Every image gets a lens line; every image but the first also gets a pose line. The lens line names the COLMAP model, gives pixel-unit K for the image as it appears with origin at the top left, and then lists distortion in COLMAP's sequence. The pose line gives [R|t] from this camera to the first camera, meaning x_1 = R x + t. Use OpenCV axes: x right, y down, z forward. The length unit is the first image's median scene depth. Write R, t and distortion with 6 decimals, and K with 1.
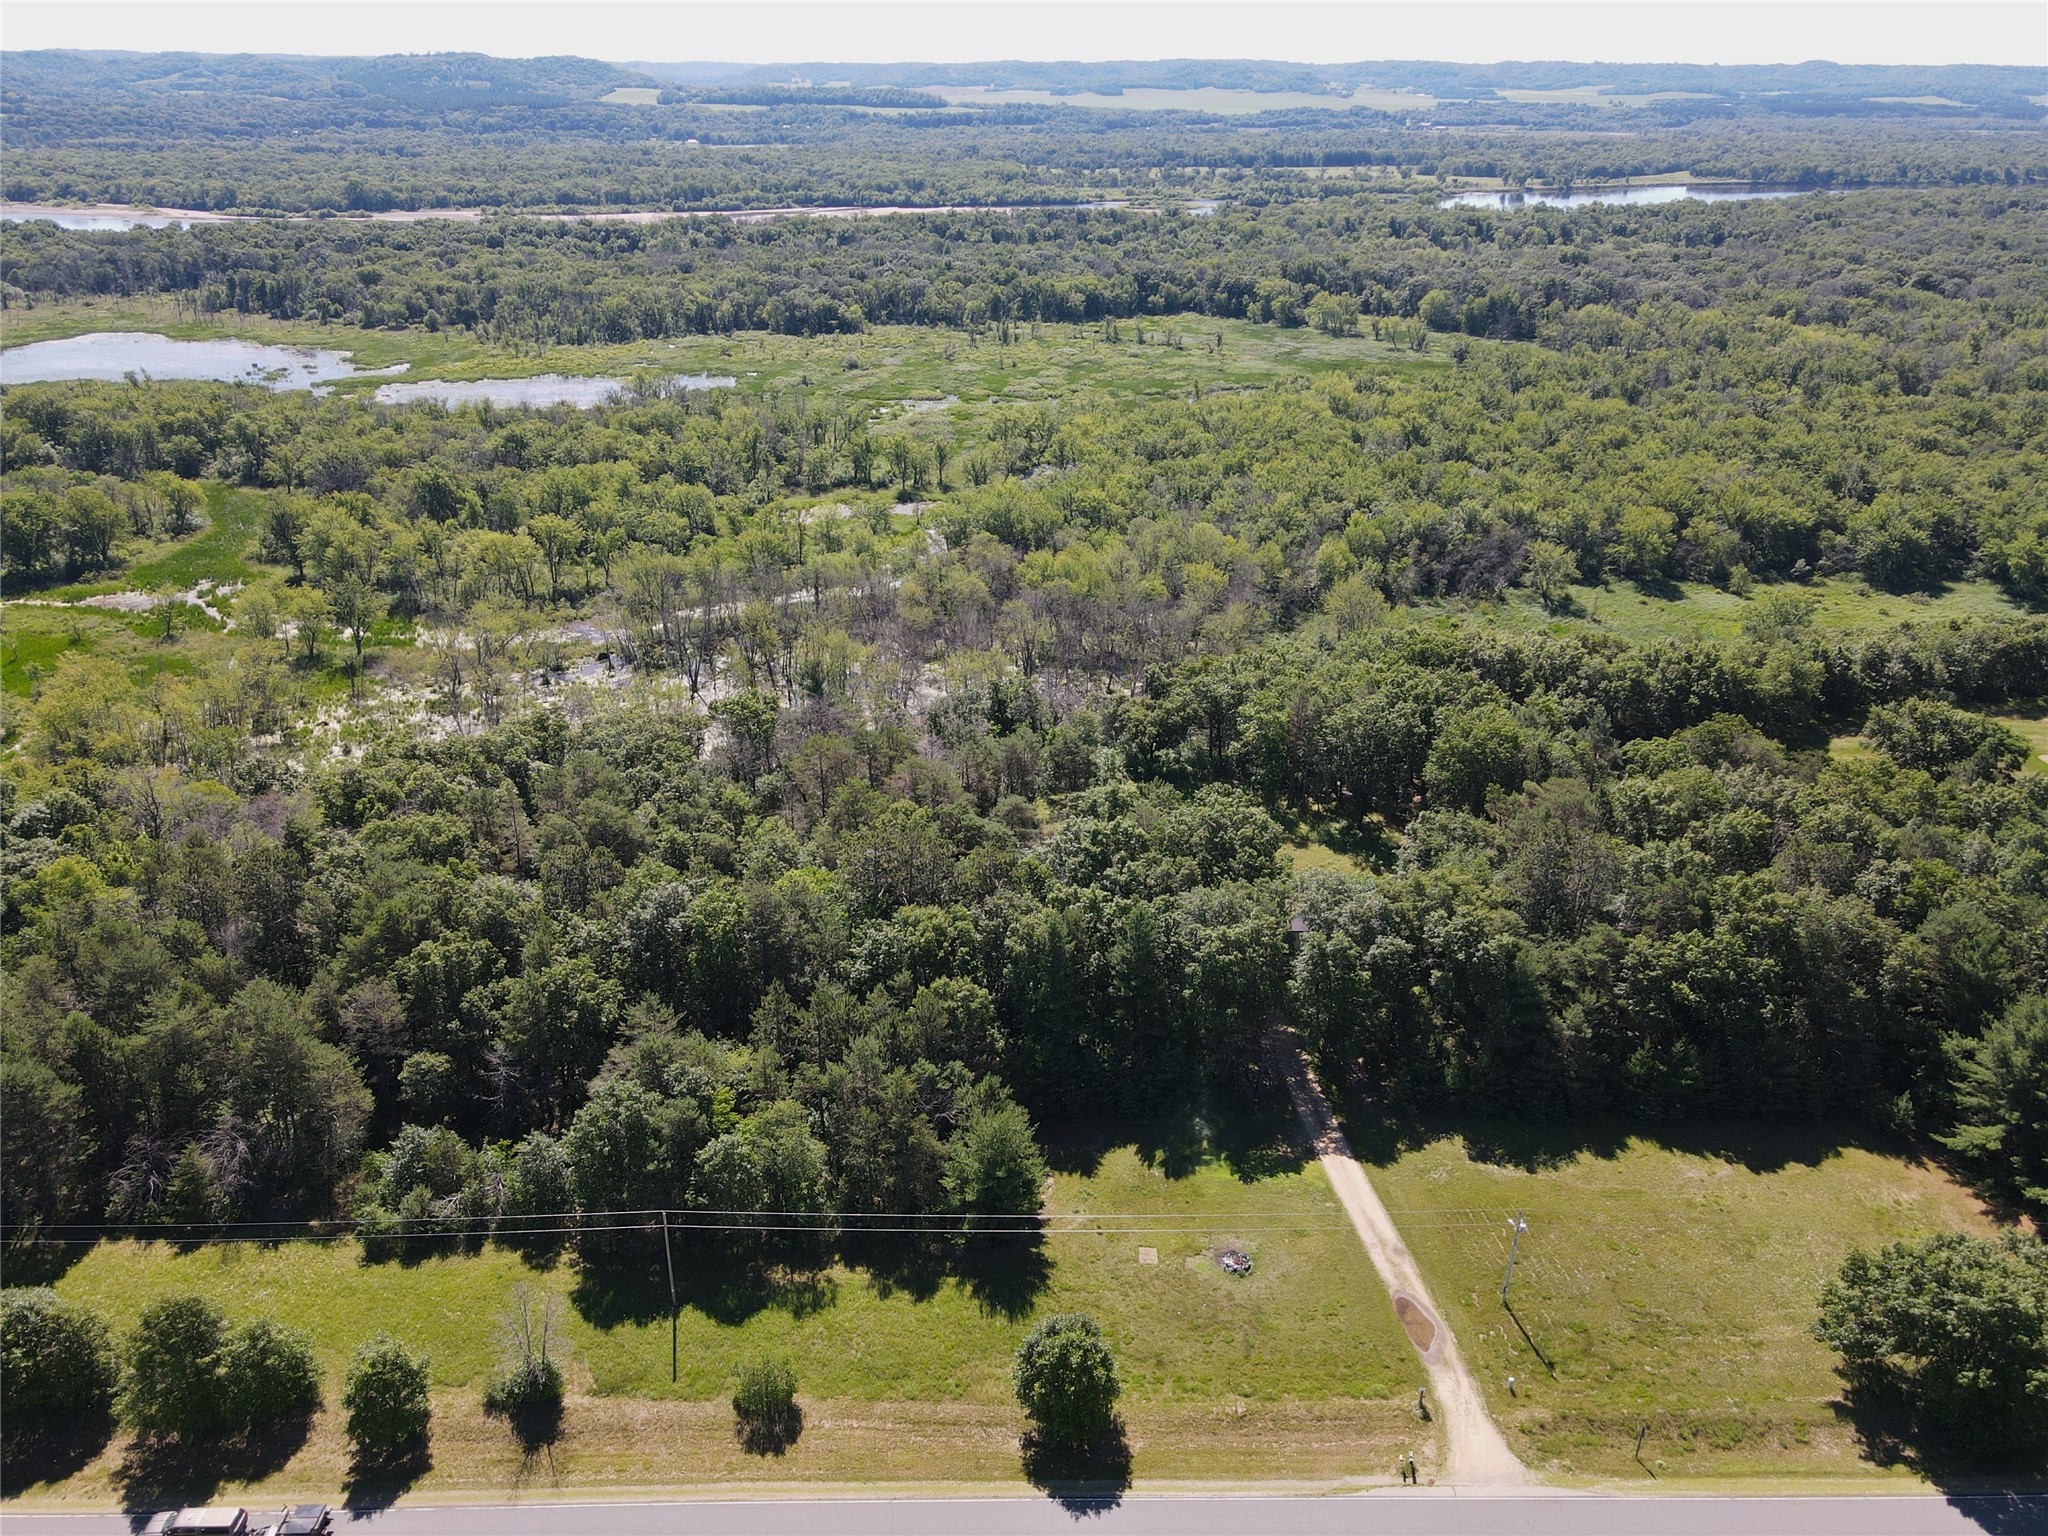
lens RADIAL K [[1506.3, 0, 1023.9], [0, 1506.3, 767.1], [0, 0, 1]] dist [0.014607, 0.014997]
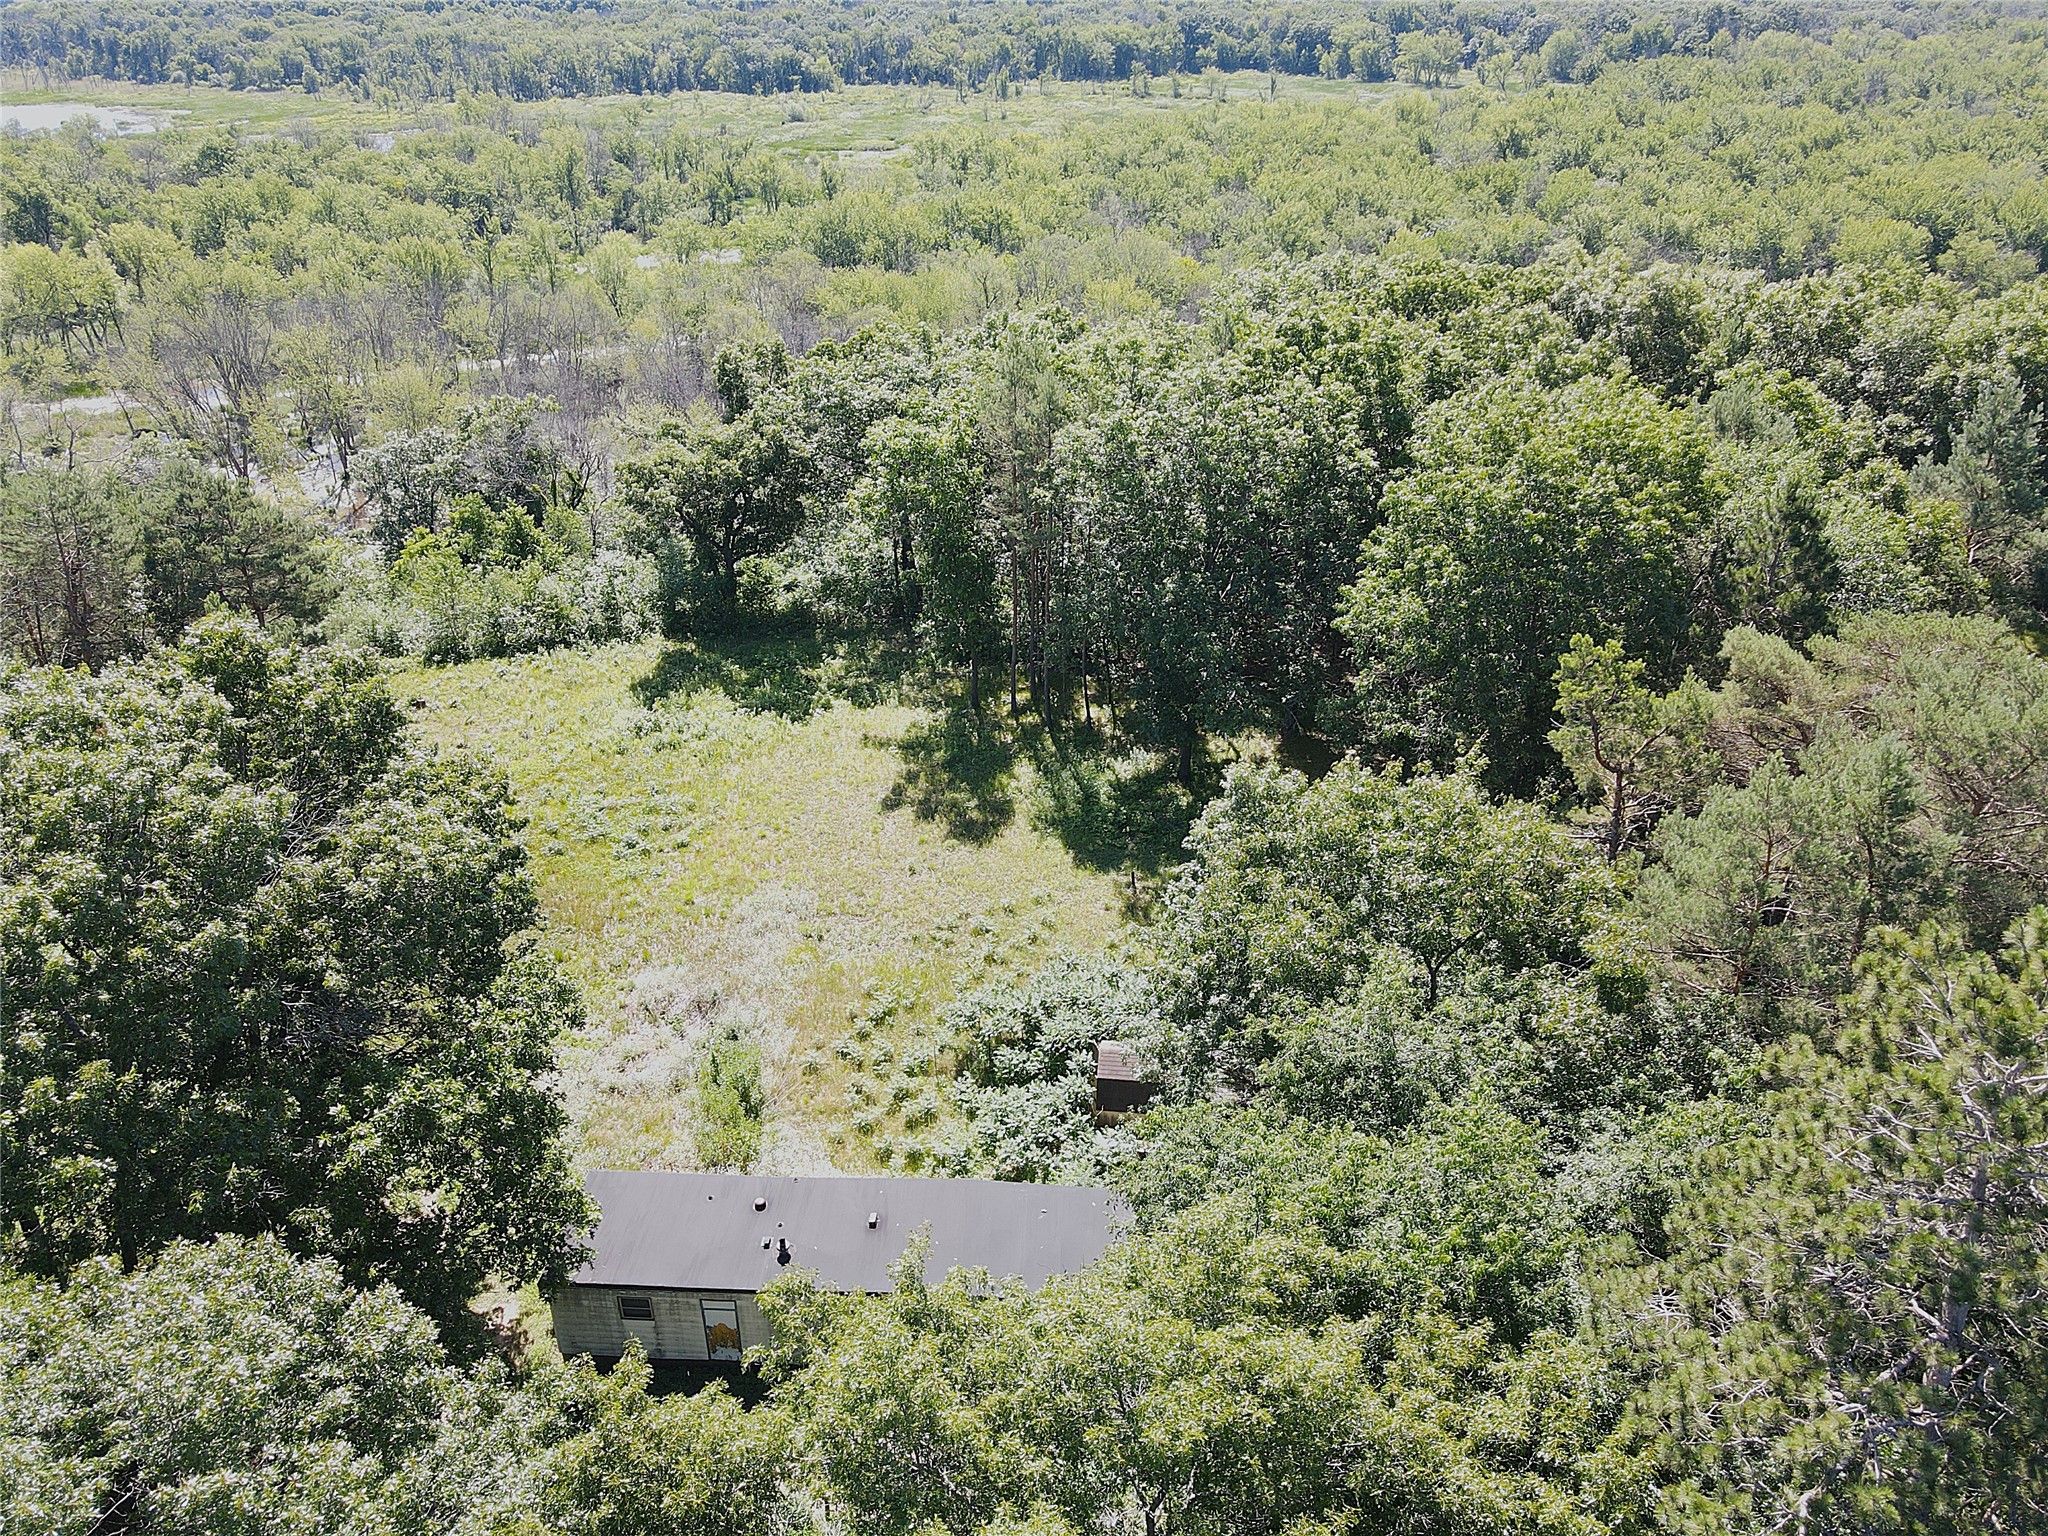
lens RADIAL K [[1506.3, 0, 1006.8], [0, 1506.3, 749.0], [0, 0, 1]] dist [0.014607, 0.014997]
pose [[0.996812, 0.016848, -0.077993, 0.055757], [-0.011097, 0.997227, 0.073593, 0.002761], [0.079017, -0.072493, 0.994234, 0.177021]]
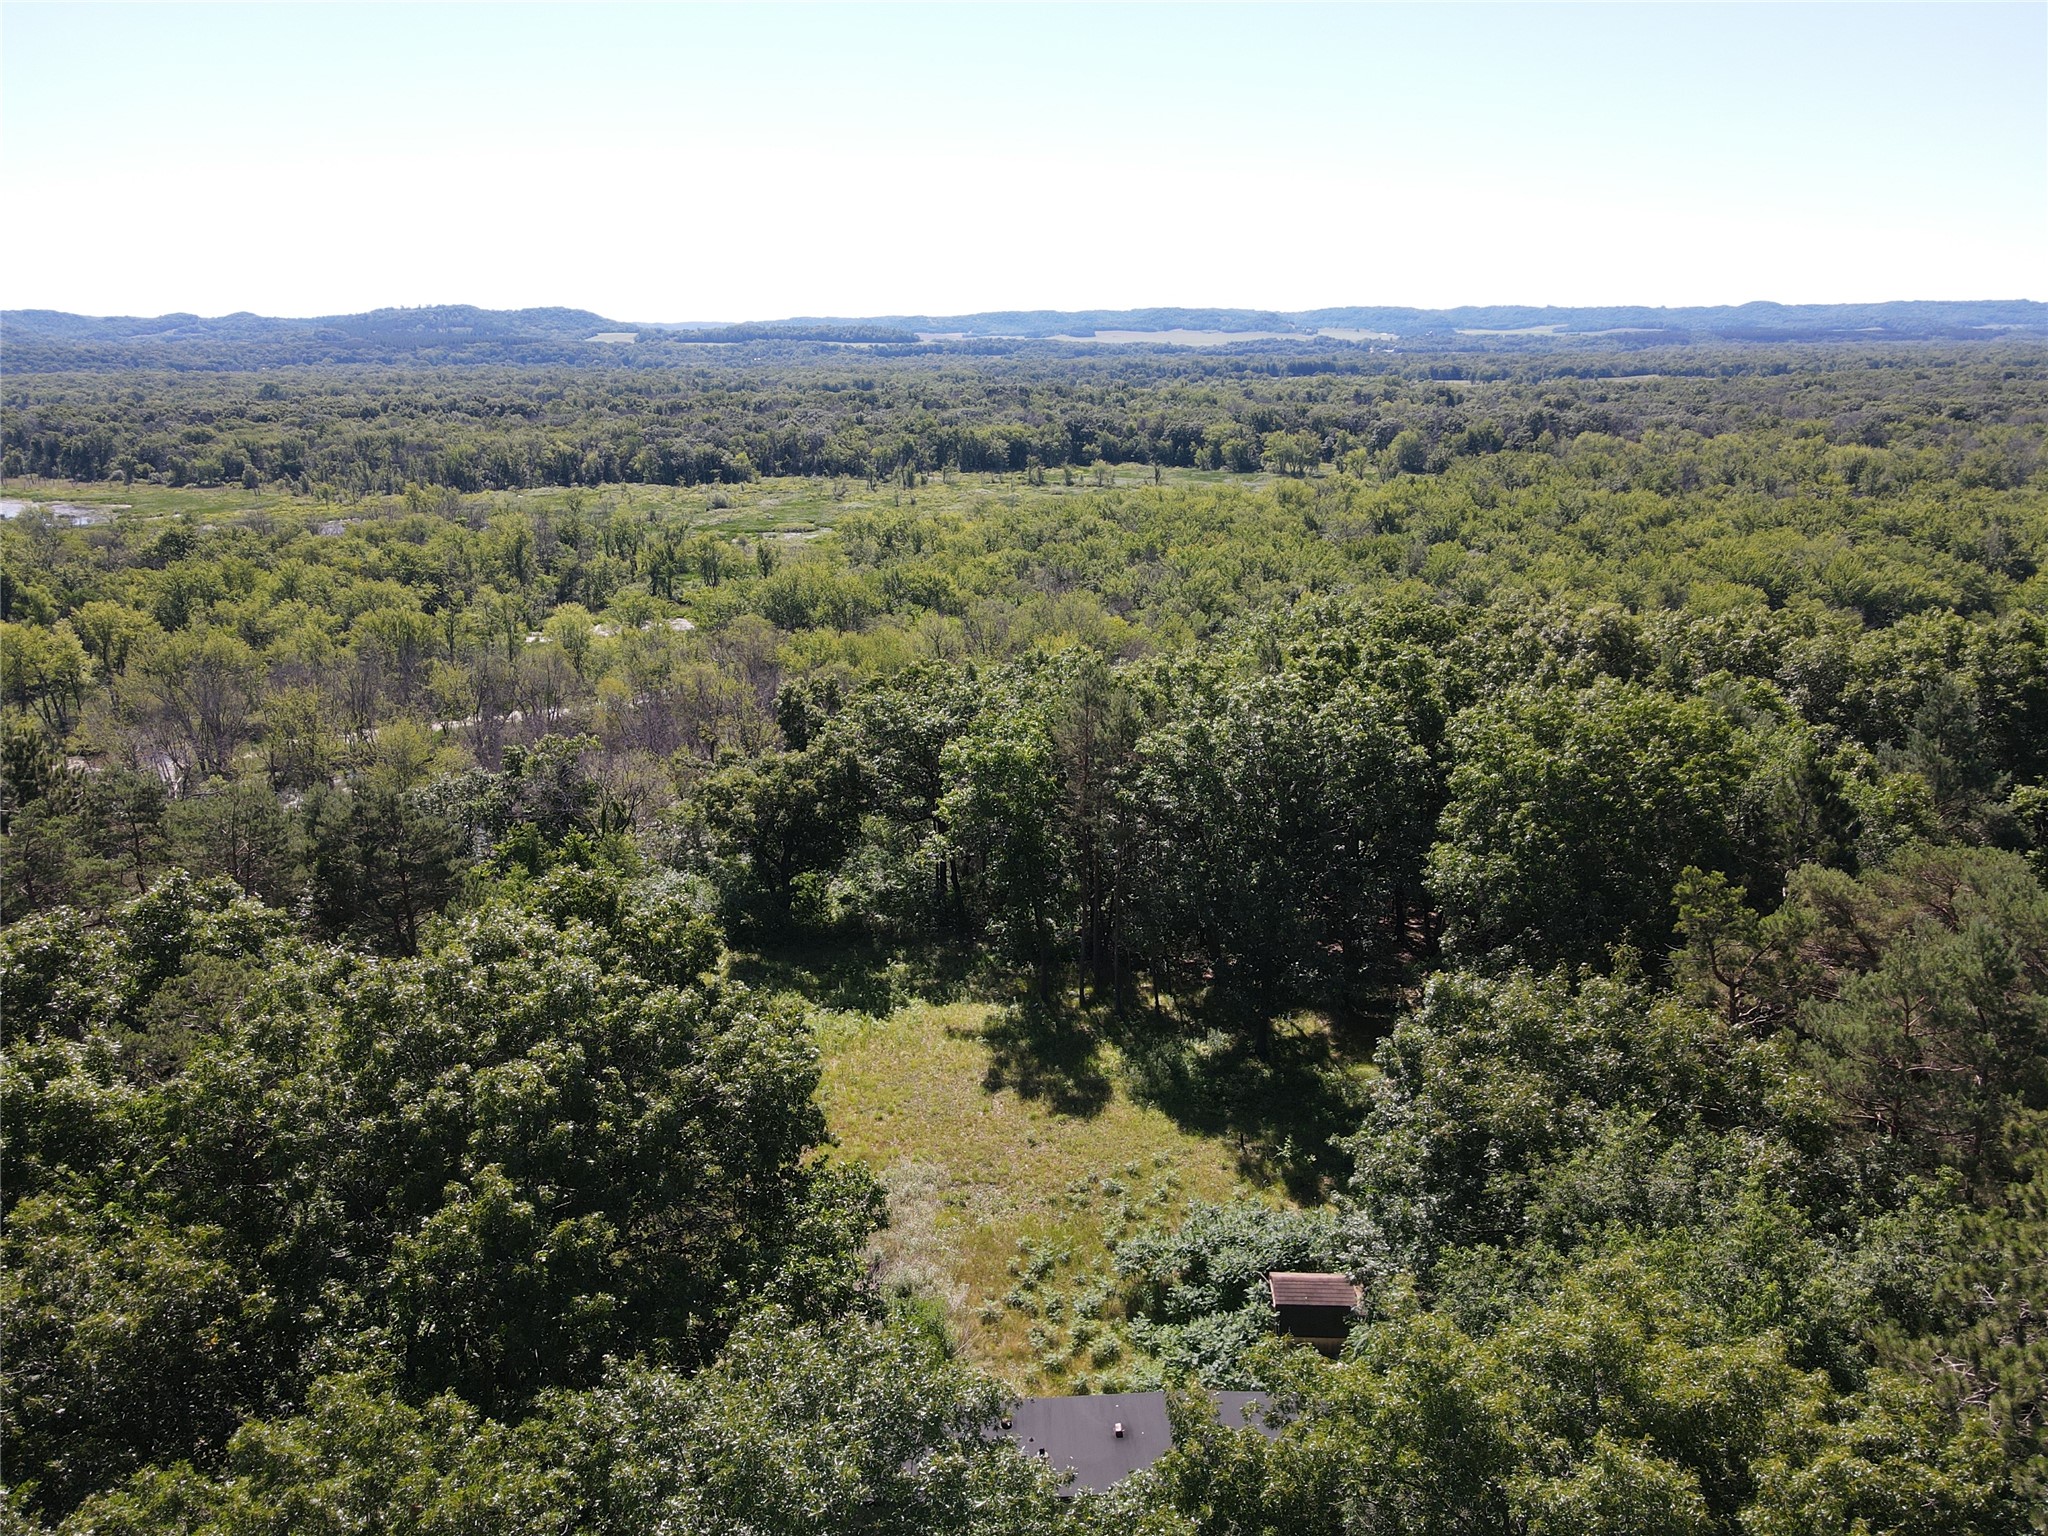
lens RADIAL K [[1506.3, 0, 1007.0], [0, 1506.3, 752.4], [0, 0, 1]] dist [0.014607, 0.014997]
pose [[0.999784, -0.019675, -0.006638, 0.044176], [0.018365, 0.987029, -0.159488, 0.007075], [0.009689, 0.159332, 0.987177, 0.168542]]
